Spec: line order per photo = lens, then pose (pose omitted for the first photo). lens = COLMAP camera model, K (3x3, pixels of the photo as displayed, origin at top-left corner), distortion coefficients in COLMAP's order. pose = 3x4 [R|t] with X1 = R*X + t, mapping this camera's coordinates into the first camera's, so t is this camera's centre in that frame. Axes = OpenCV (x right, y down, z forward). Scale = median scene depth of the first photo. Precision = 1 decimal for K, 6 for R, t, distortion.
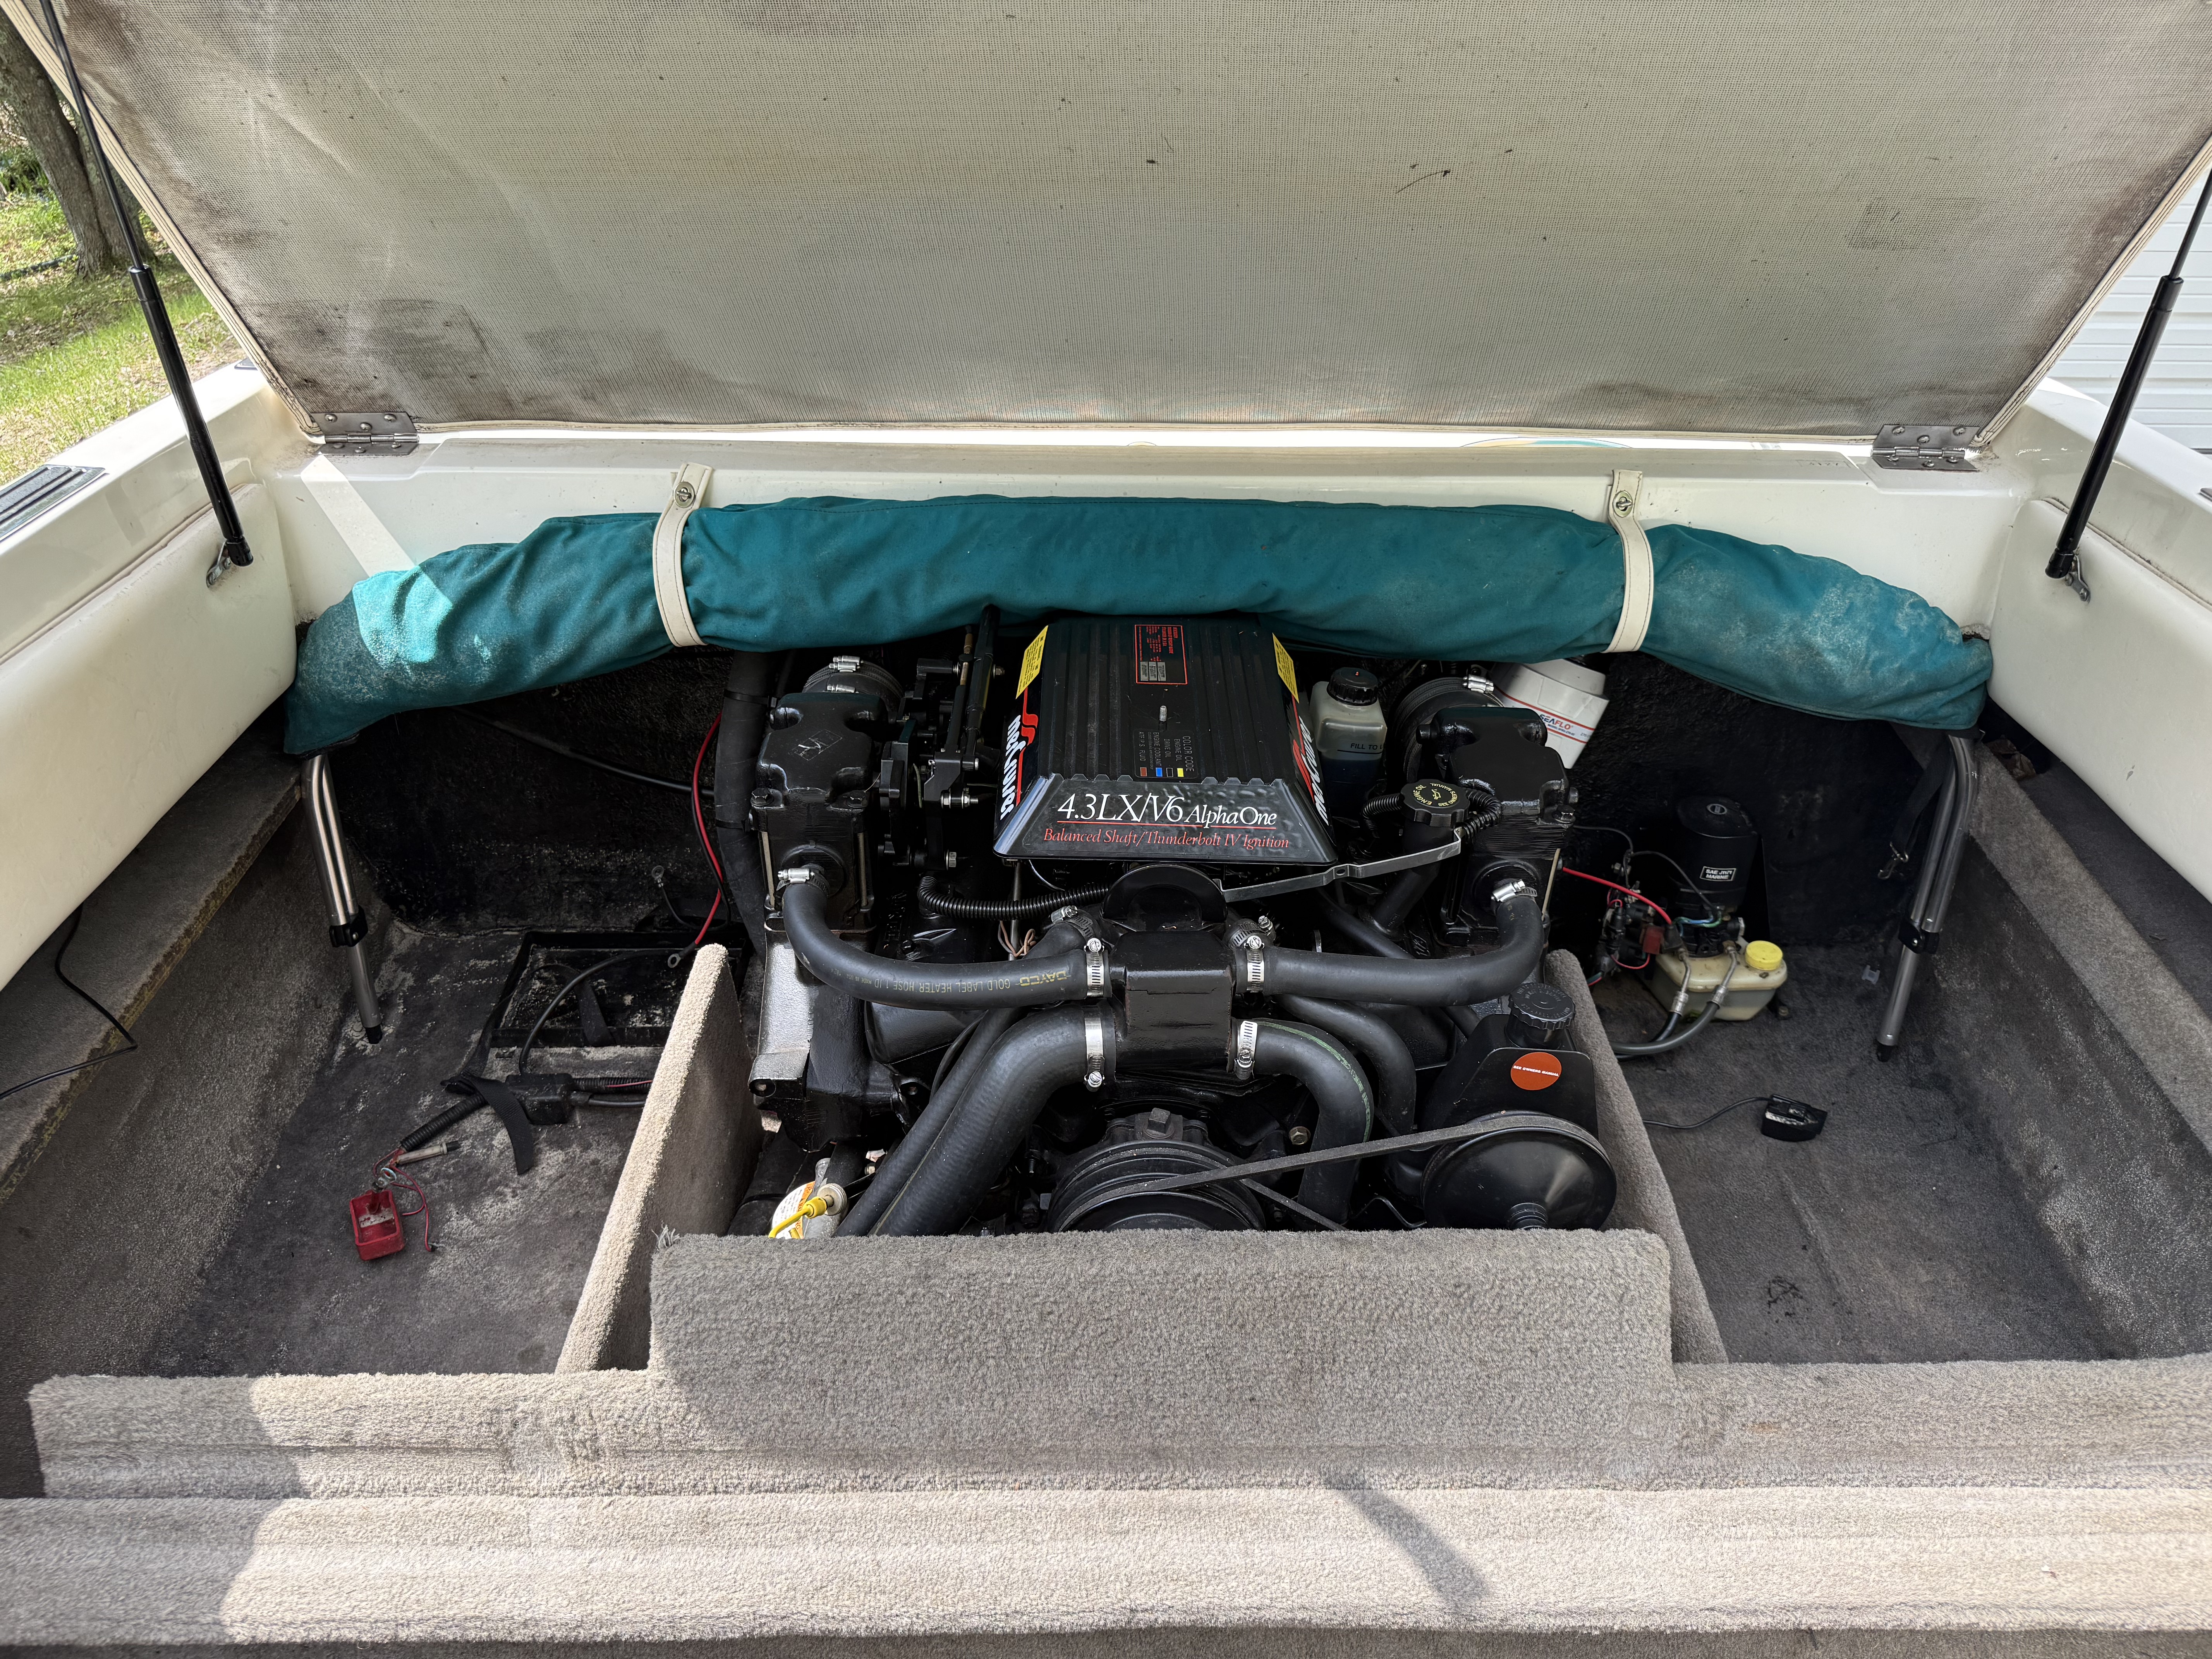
lens RADIAL K [[1650.6, 0, 1106.0], [0, 1650.6, 829.5], [0, 0, 1]] dist [-0.002429, -0.004206]
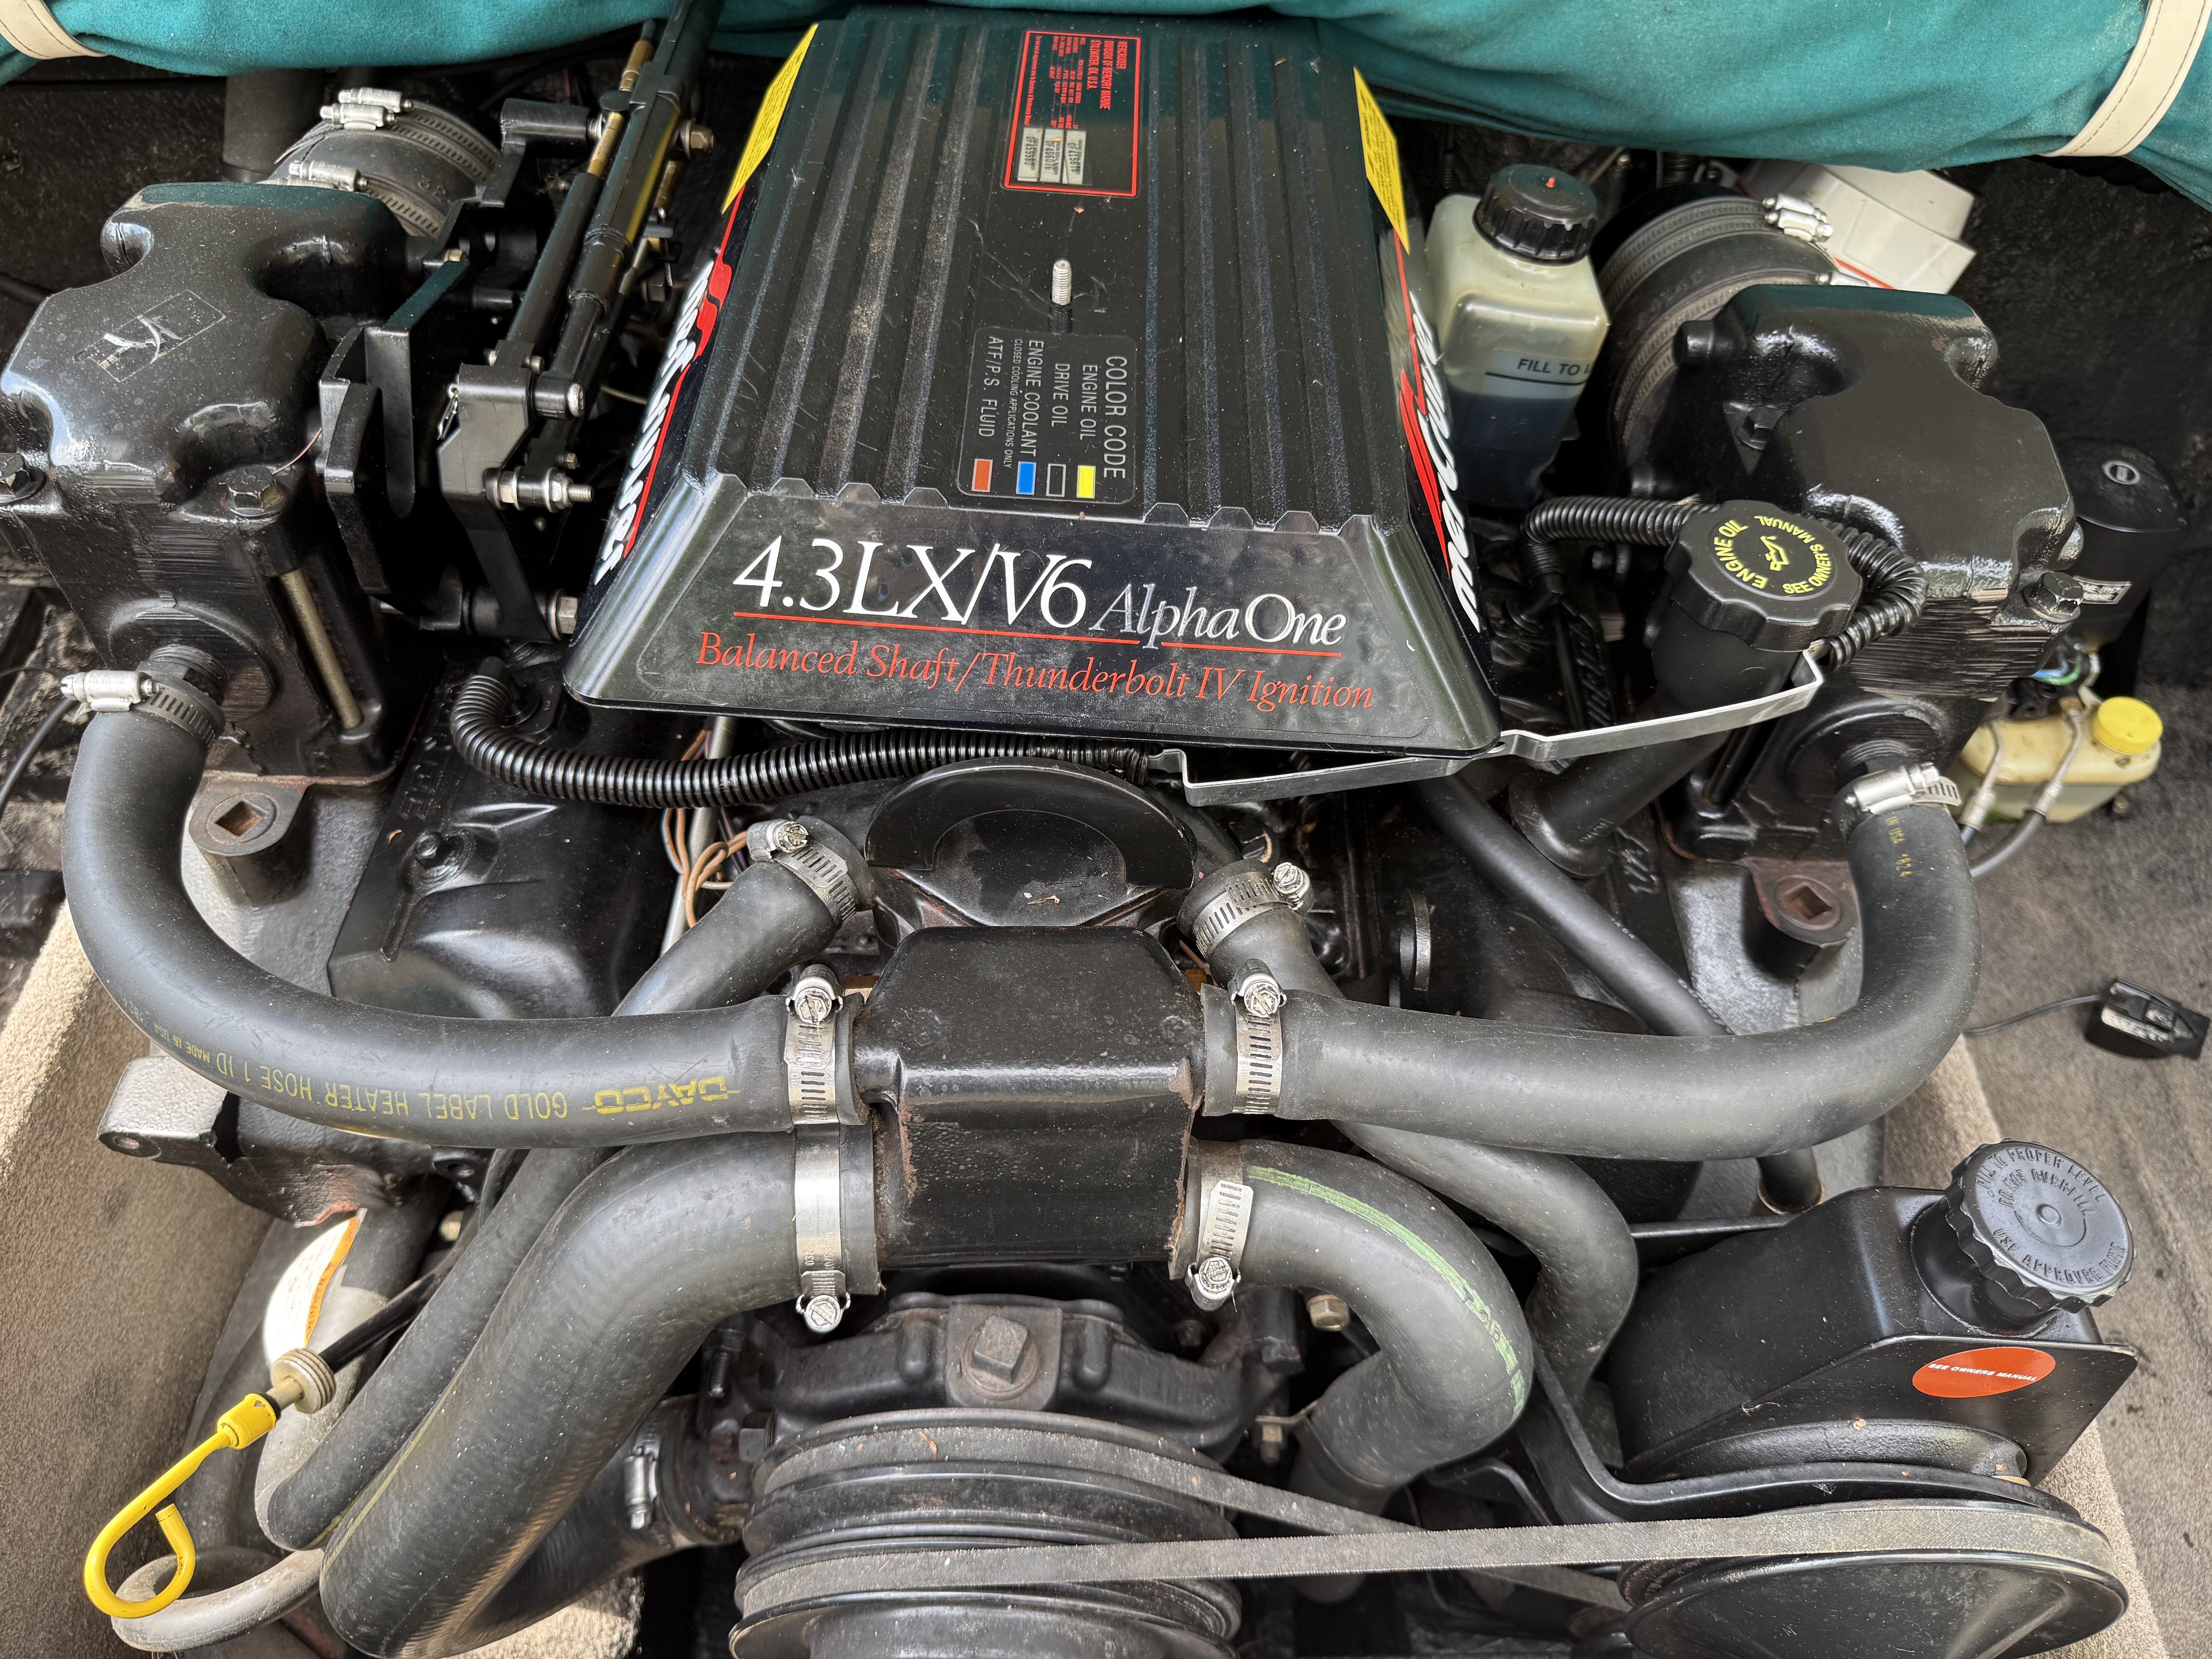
lens RADIAL K [[1551.7, 0, 1106.0], [0, 1551.7, 829.5], [0, 0, 1]] dist [0.002220, -0.039756]
pose [[0.999140, 0.040716, 0.007786, 0.042738], [-0.041036, 0.944855, 0.324908, -0.061749], [0.005872, -0.324948, 0.945714, 0.569932]]
